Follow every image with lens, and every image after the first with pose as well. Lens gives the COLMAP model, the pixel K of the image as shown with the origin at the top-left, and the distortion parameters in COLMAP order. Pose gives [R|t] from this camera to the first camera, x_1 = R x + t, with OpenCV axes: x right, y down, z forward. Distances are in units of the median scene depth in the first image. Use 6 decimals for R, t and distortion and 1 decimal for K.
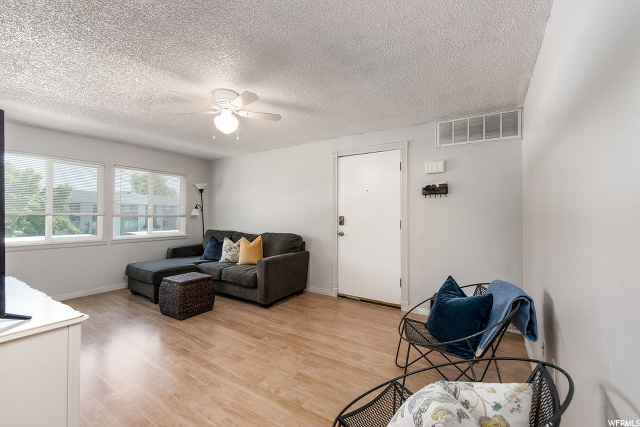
lens RADIAL K [[268.7, 0, 321.3], [0, 268.7, 212.3], [0, 0, 1]] dist [0.003604, 0.000069]
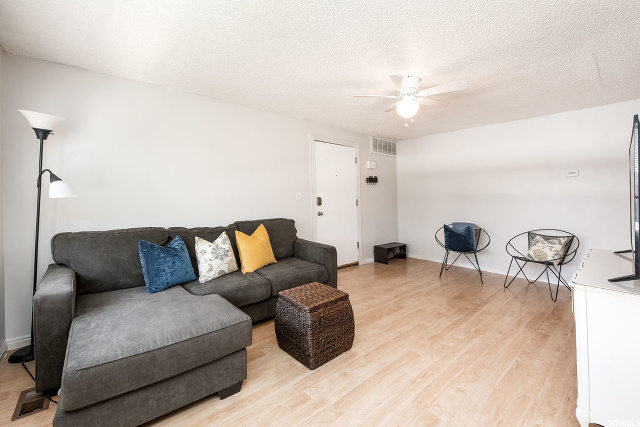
lens RADIAL K [[268.7, 0, 337.2], [0, 268.7, 188.4], [0, 0, 1]] dist [0.003604, 0.000069]
pose [[0.254666, 0.026981, 0.966653, -1.118713], [-0.006510, 0.999636, -0.026186, 0.009119], [-0.967007, 0.000376, 0.254749, 0.792802]]
